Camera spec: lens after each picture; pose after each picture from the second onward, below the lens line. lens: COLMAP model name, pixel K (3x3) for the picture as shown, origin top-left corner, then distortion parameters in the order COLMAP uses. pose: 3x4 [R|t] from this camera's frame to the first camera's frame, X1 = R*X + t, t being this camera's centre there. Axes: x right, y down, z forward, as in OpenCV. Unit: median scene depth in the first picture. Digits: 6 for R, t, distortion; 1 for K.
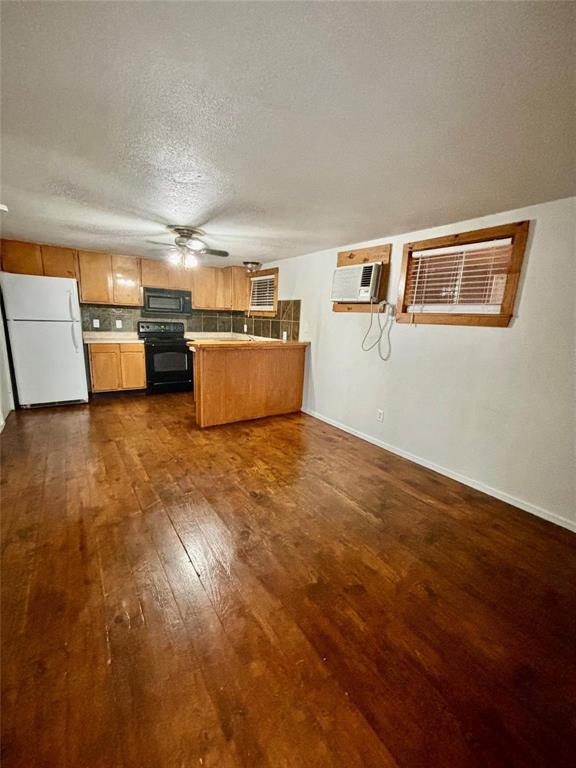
lens RADIAL K [[314.7, 0, 290.7], [0, 314.7, 383.6], [0, 0, 1]] dist [0.013486, -0.000317]
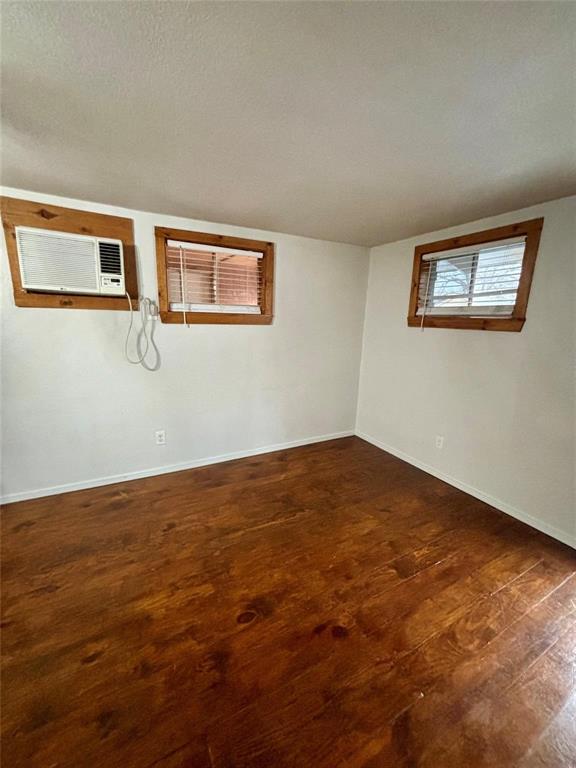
lens RADIAL K [[314.7, 0, 290.7], [0, 314.7, 383.6], [0, 0, 1]] dist [0.013486, -0.000317]
pose [[0.115535, -0.259886, 0.958703, -0.486491], [0.180278, 0.954623, 0.237055, -0.190317], [-0.976807, 0.145445, 0.157144, 0.605352]]
